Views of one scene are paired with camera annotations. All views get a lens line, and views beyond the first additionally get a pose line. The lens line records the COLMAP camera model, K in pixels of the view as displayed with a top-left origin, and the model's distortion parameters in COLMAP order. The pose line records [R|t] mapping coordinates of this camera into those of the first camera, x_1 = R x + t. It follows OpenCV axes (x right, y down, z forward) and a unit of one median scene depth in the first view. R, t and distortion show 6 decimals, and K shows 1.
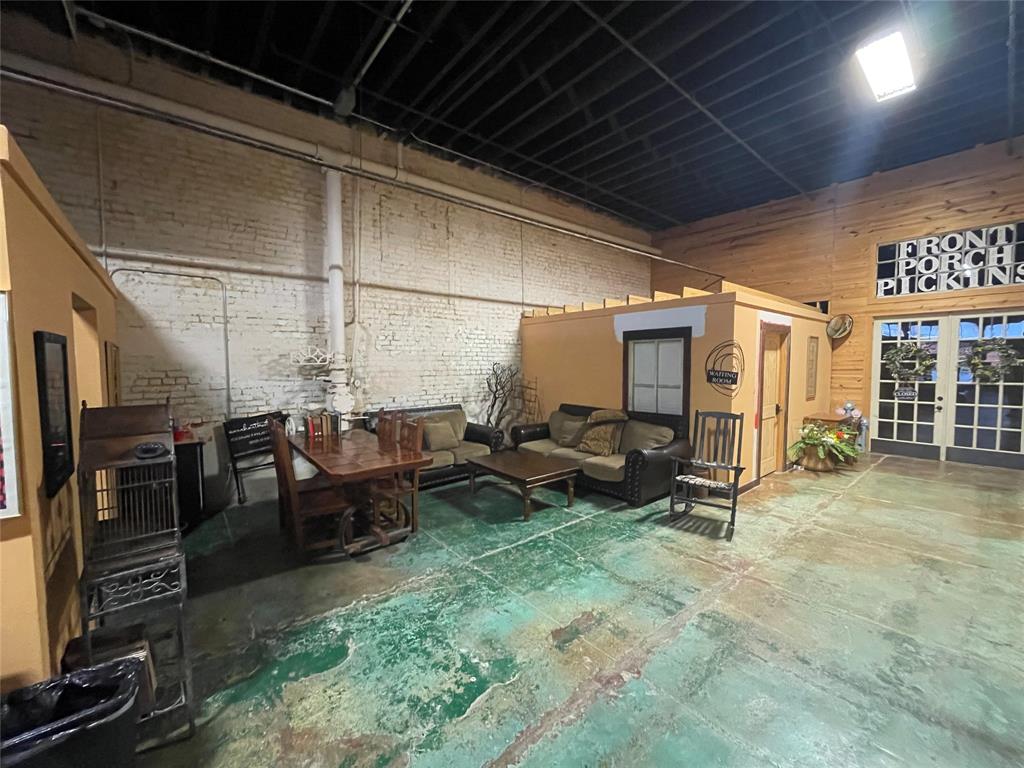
lens RADIAL K [[419.8, 0, 515.2], [0, 419.8, 383.7], [0, 0, 1]] dist [0.008642, 0.000059]
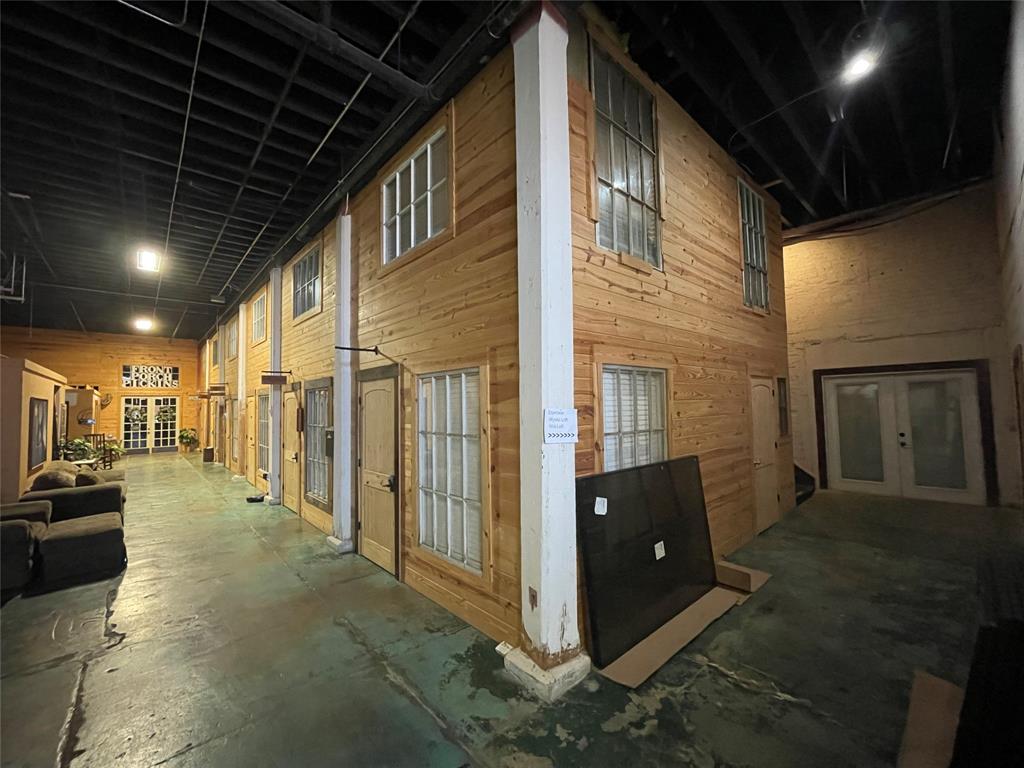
lens RADIAL K [[419.8, 0, 517.0], [0, 419.8, 383.6], [0, 0, 1]] dist [0.008642, 0.000059]
pose [[0.036256, 0.051325, 0.998024, -1.479384], [0.069121, 0.996160, -0.053740, 0.053628], [-0.996949, 0.070933, 0.032569, -1.319834]]
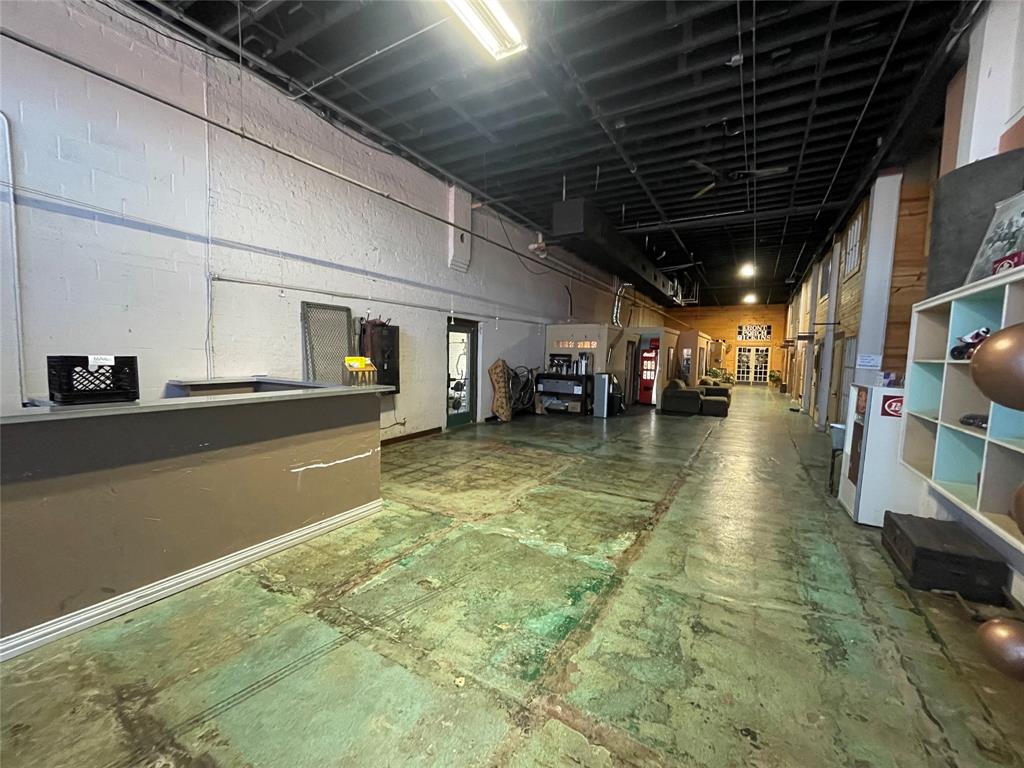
lens RADIAL K [[419.8, 0, 506.8], [0, 419.8, 380.4], [0, 0, 1]] dist [0.008642, 0.000059]
pose [[0.962845, 0.009019, 0.269906, -2.154019], [-0.013509, 0.999799, 0.014783, 0.117048], [-0.269718, -0.017880, 0.962773, -2.076084]]
